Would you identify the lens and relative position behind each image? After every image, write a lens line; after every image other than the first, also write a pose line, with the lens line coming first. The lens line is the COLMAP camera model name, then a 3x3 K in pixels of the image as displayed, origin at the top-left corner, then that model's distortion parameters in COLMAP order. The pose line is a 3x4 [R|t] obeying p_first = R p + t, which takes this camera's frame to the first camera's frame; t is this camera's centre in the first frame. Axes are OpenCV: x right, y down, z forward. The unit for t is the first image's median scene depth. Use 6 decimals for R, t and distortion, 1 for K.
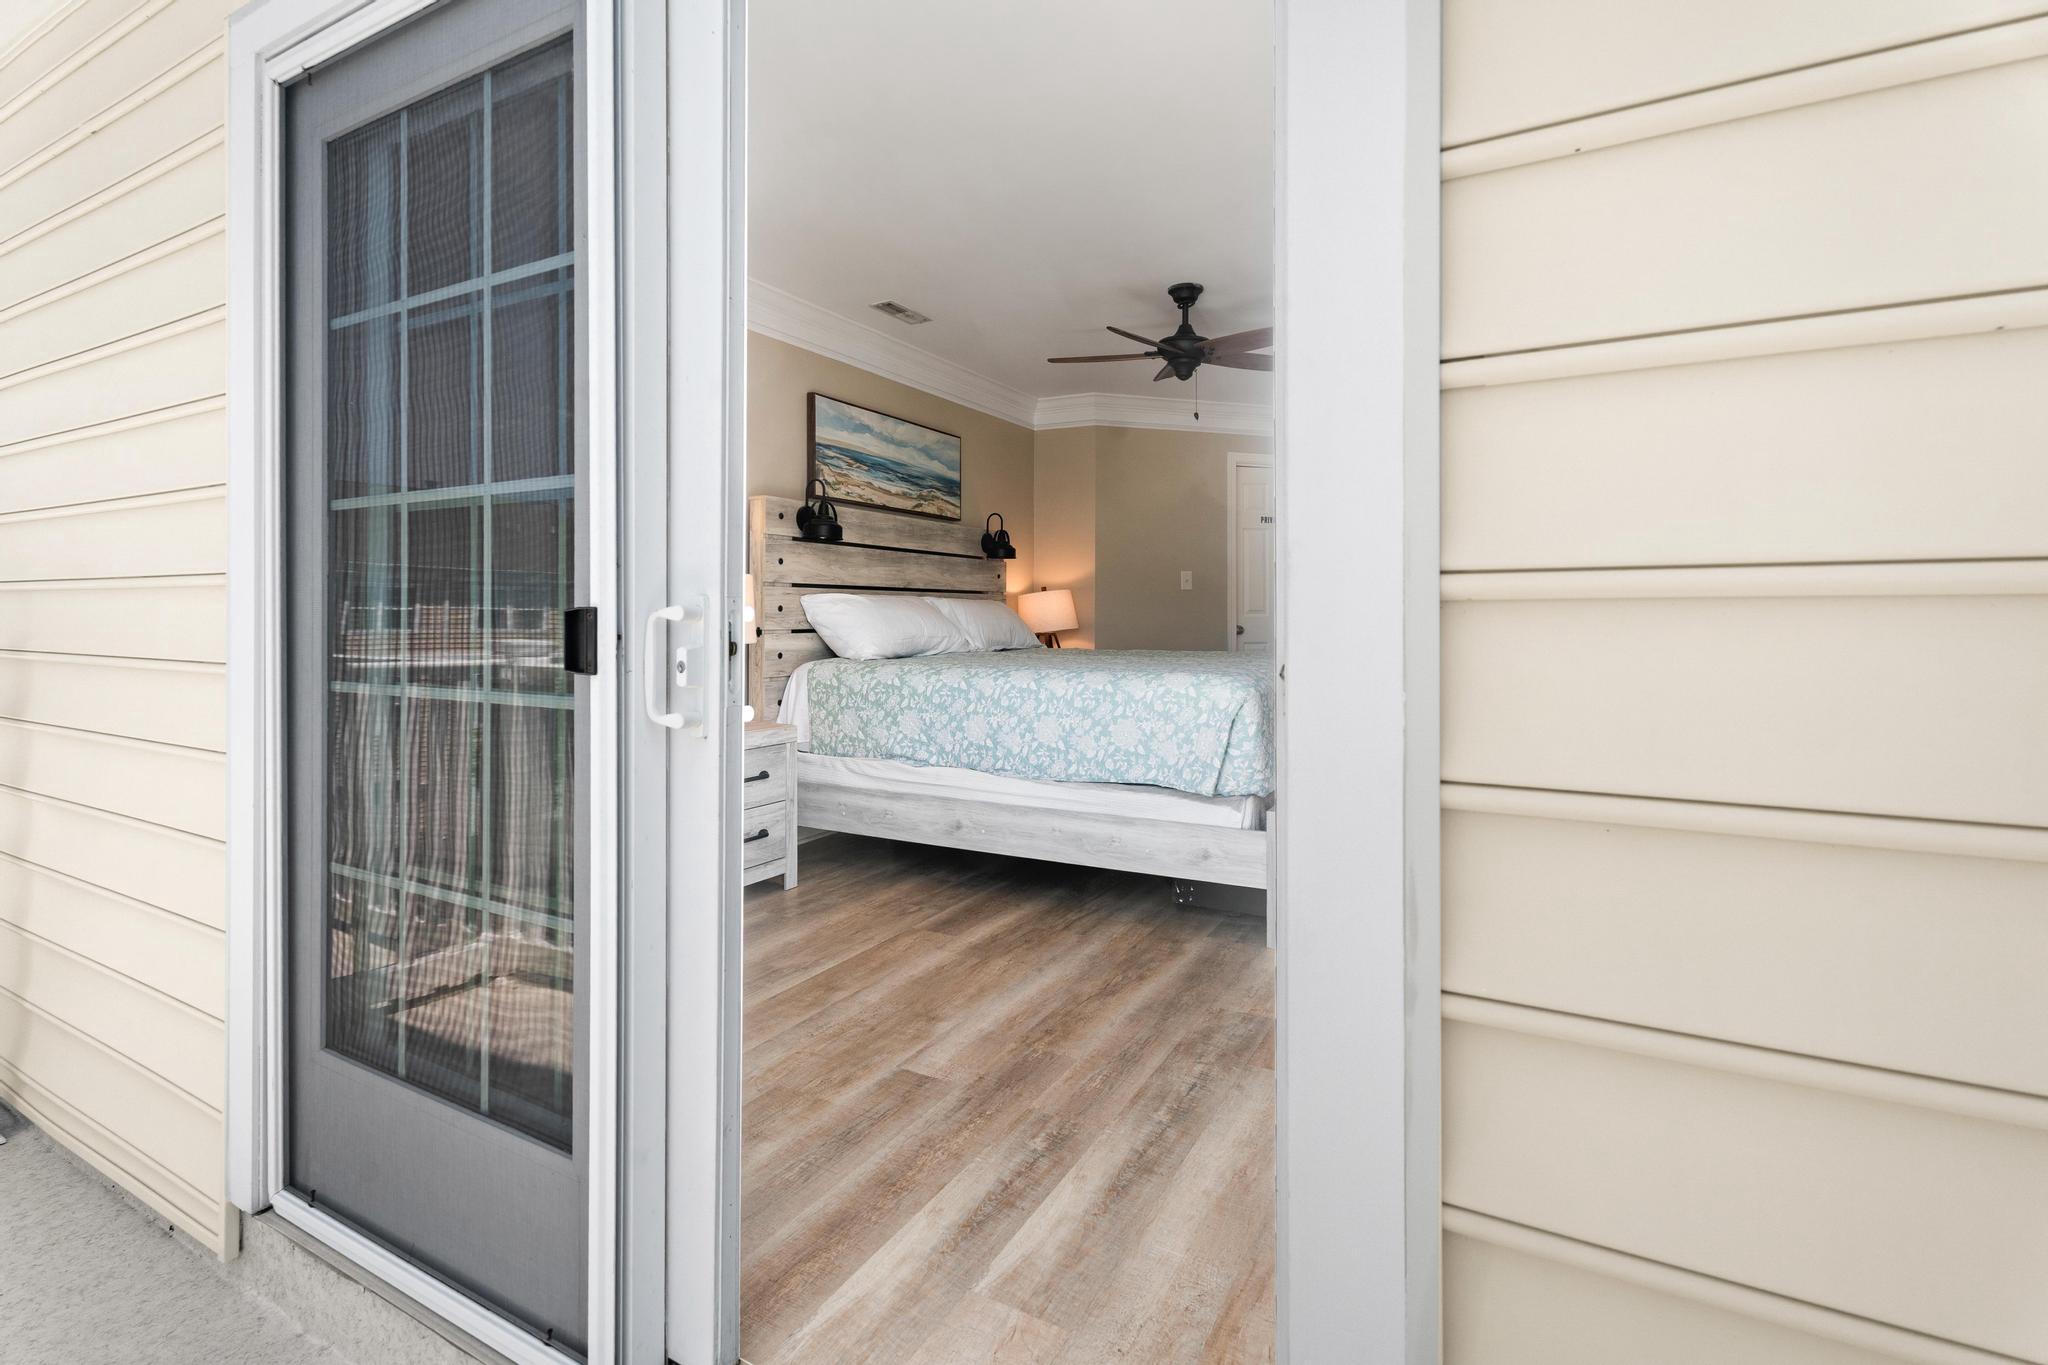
lens RADIAL K [[931.5, 0, 1038.7], [0, 931.5, 608.1], [0, 0, 1]] dist [0.000009, -0.000026]
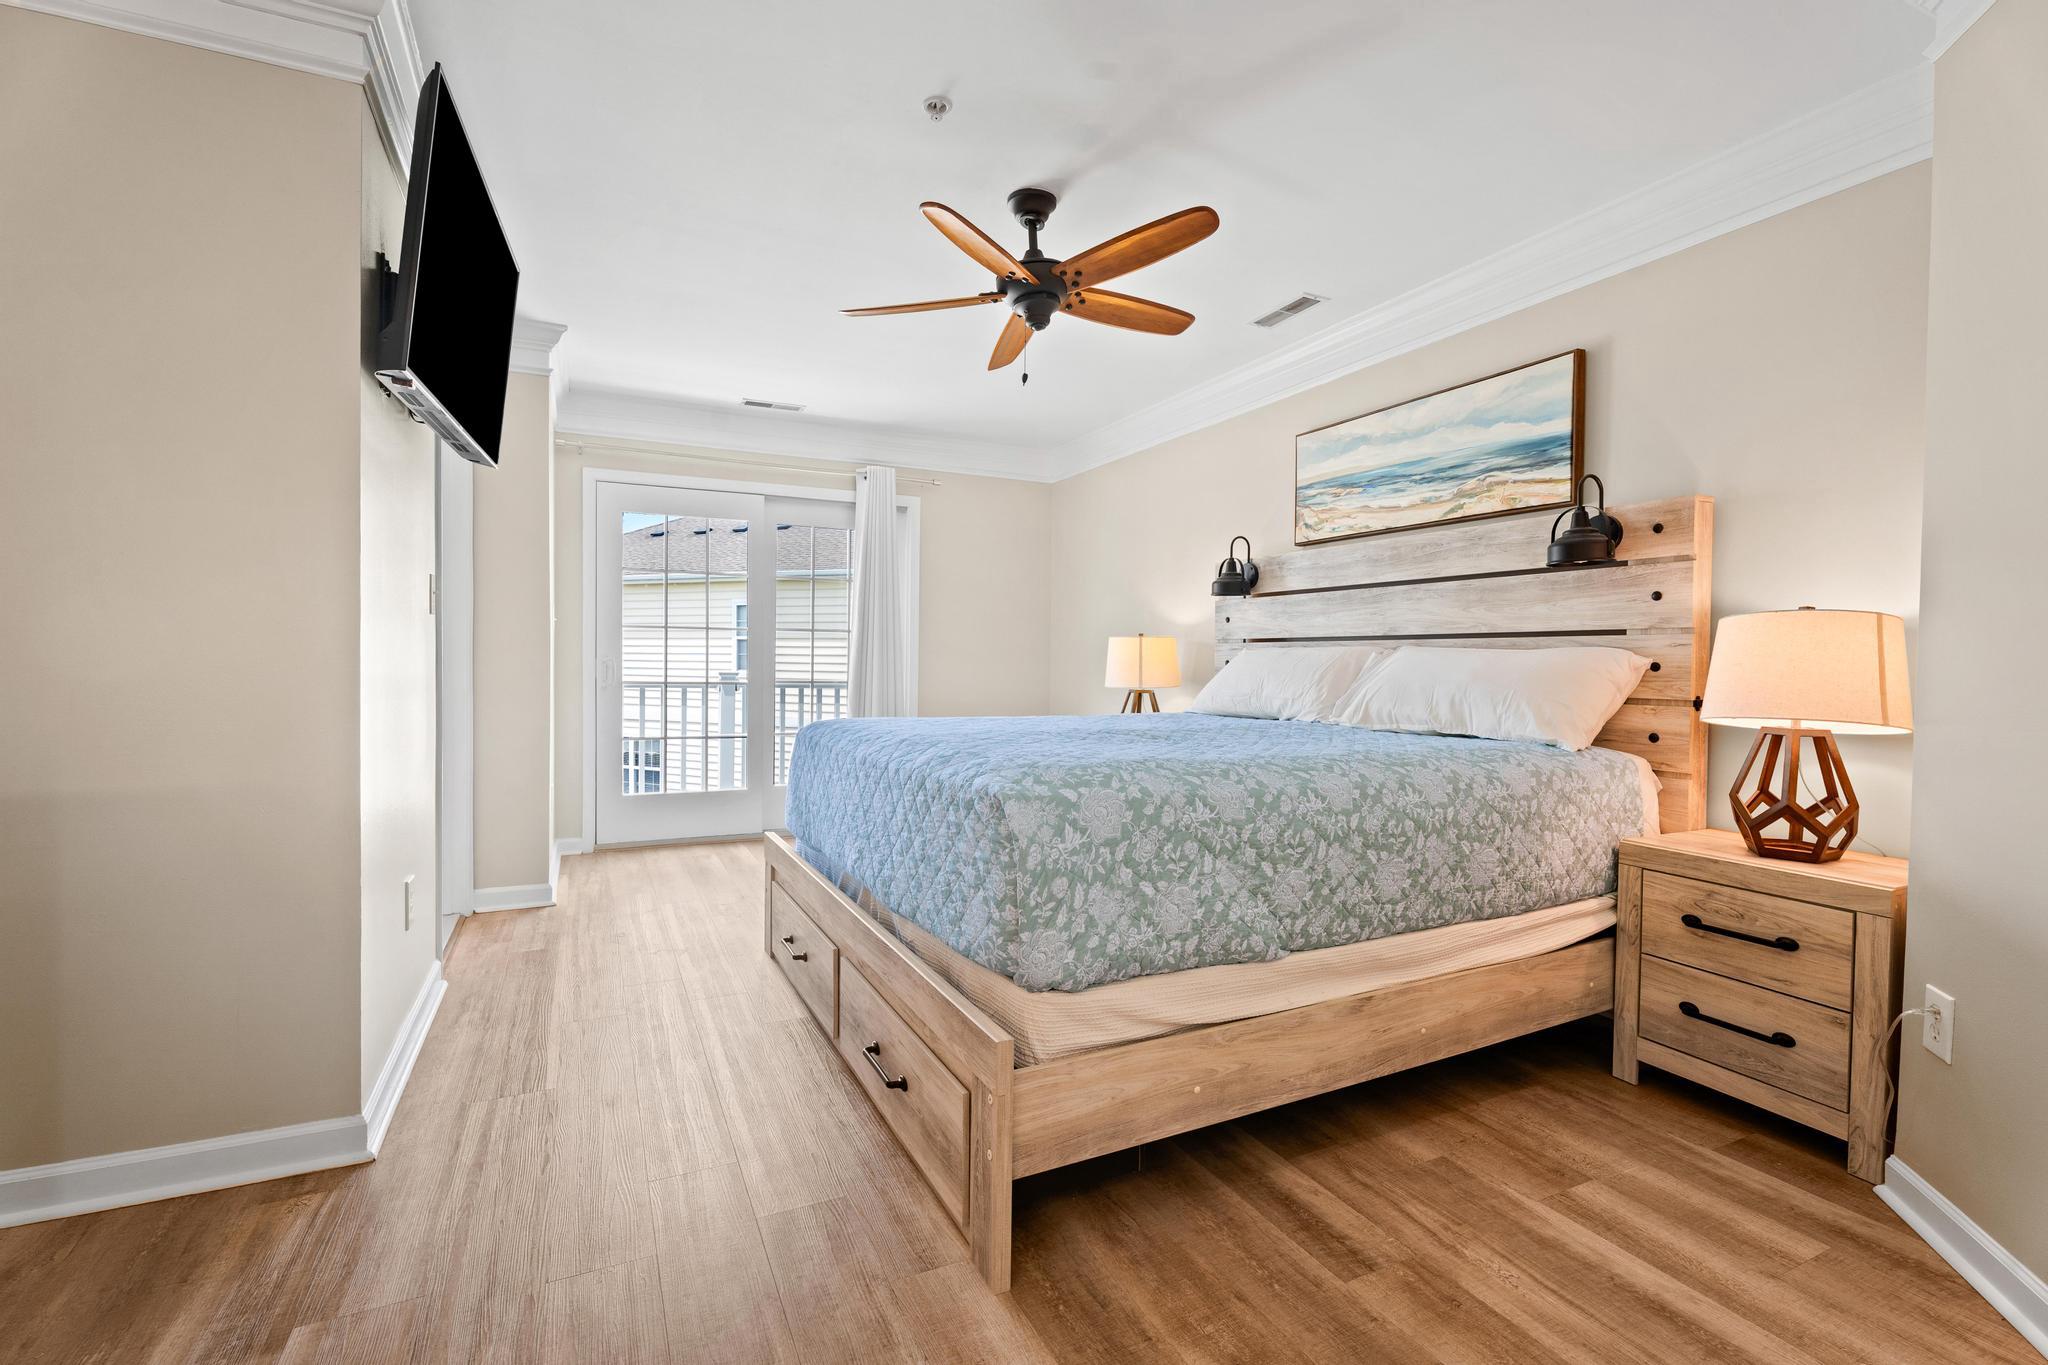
lens RADIAL K [[949.5, 0, 1024.0], [0, 949.5, 682.5], [0, 0, 1]] dist [-0.001319, 0.000089]
pose [[-0.596958, -0.002797, -0.802267, 0.790590], [-0.020785, 0.999712, 0.011981, 0.015189], [0.802003, 0.023827, -0.596845, 1.544197]]
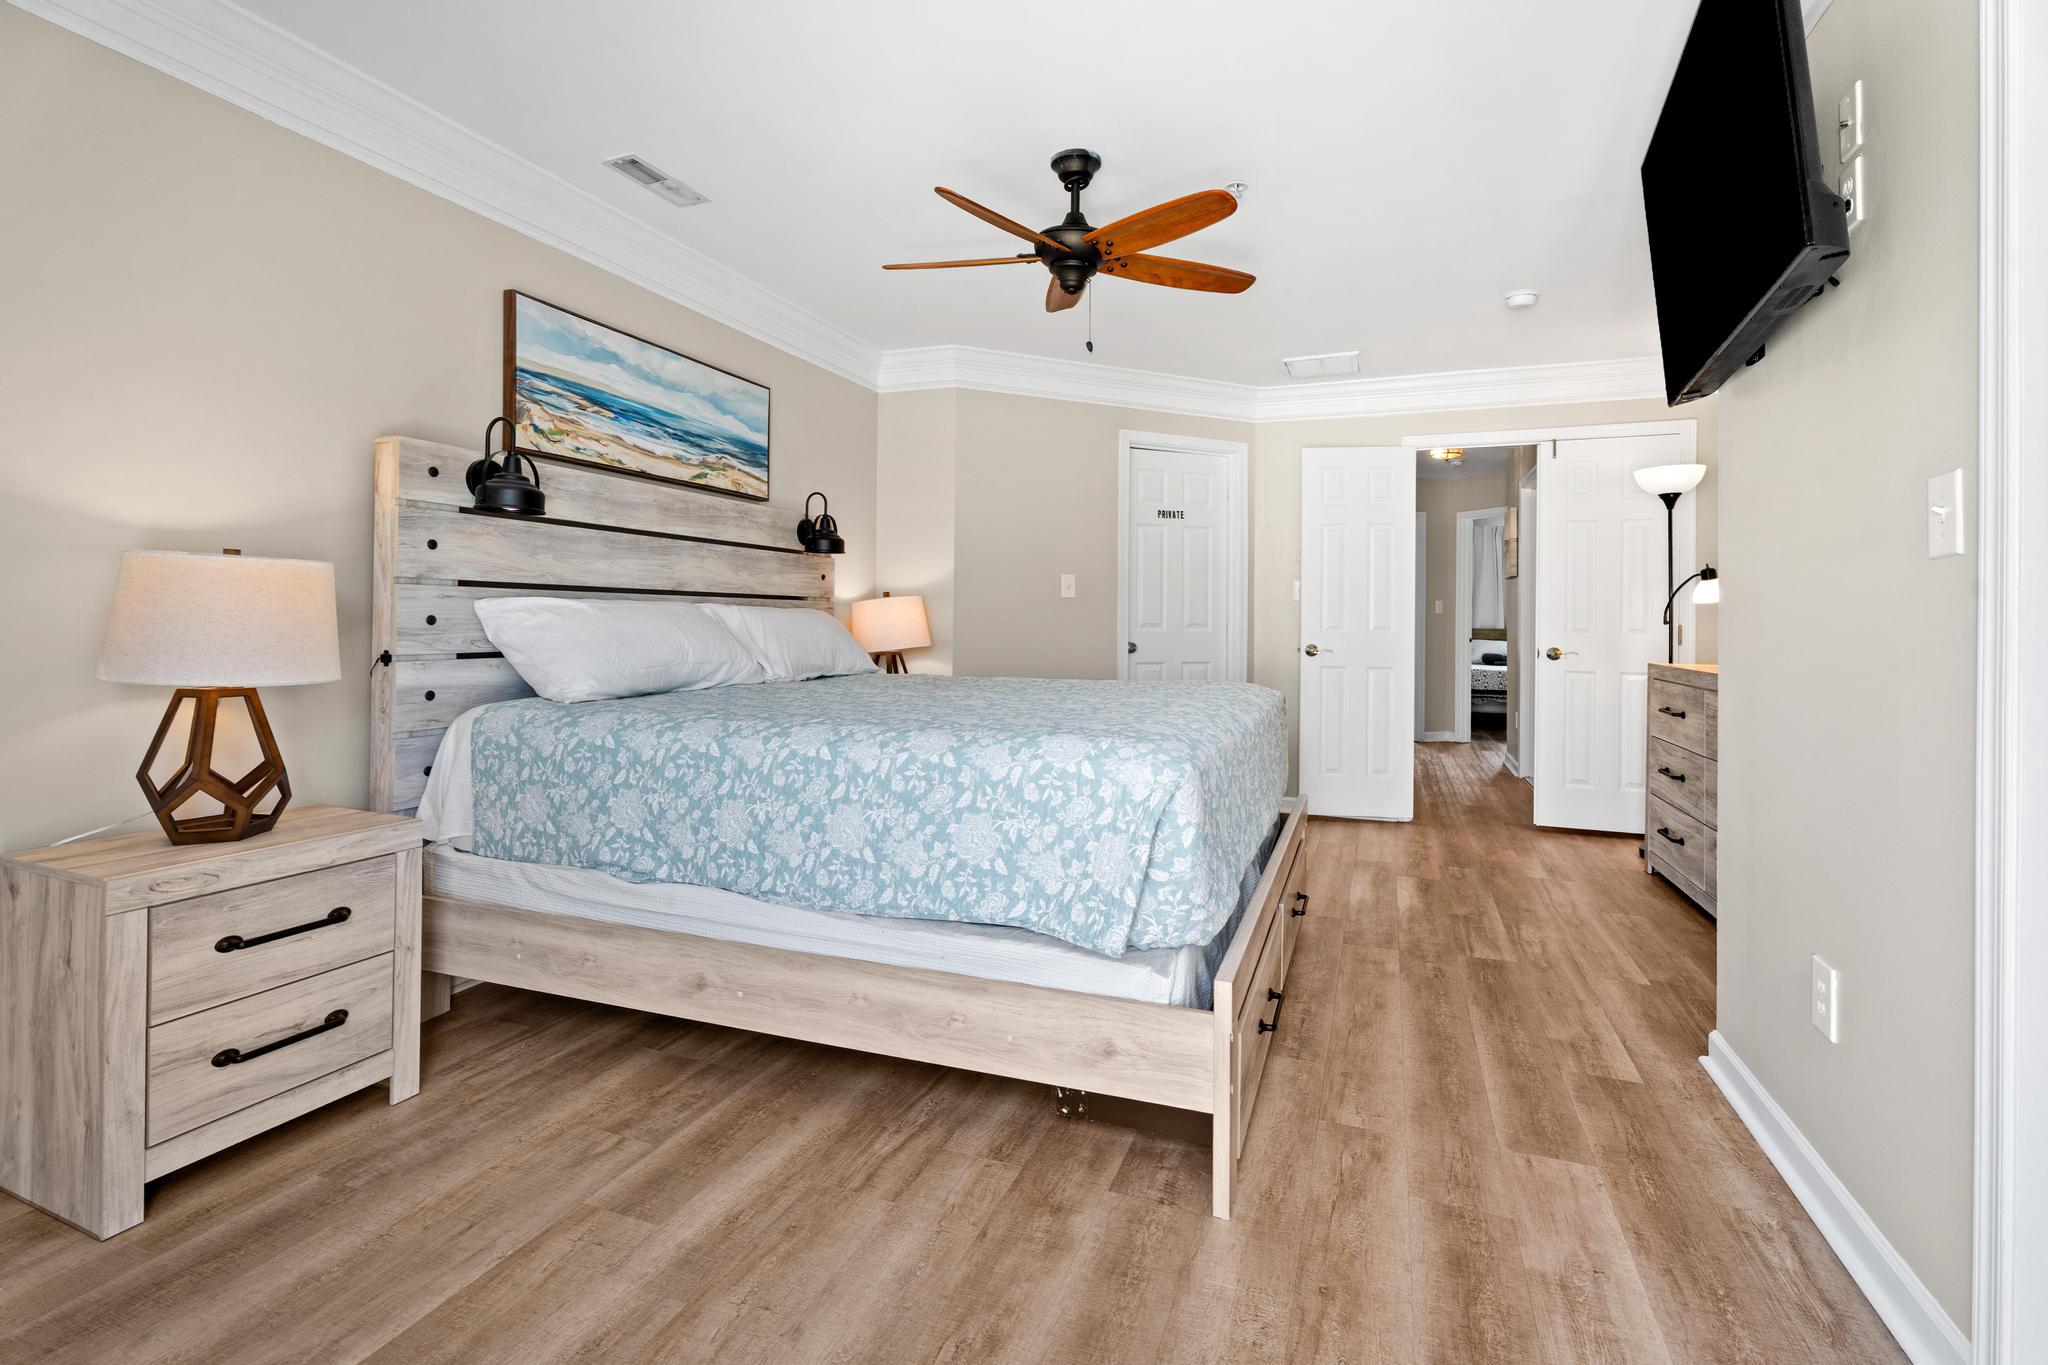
lens RADIAL K [[930.1, 0, 1035.2], [0, 930.1, 616.7], [0, 0, 1]] dist [-0.000201, 0.000077]
pose [[0.991636, 0.008673, 0.128778, 0.045369], [-0.008710, 0.999962, -0.000273, -0.005411], [-0.128775, -0.000851, 0.991673, 0.345882]]
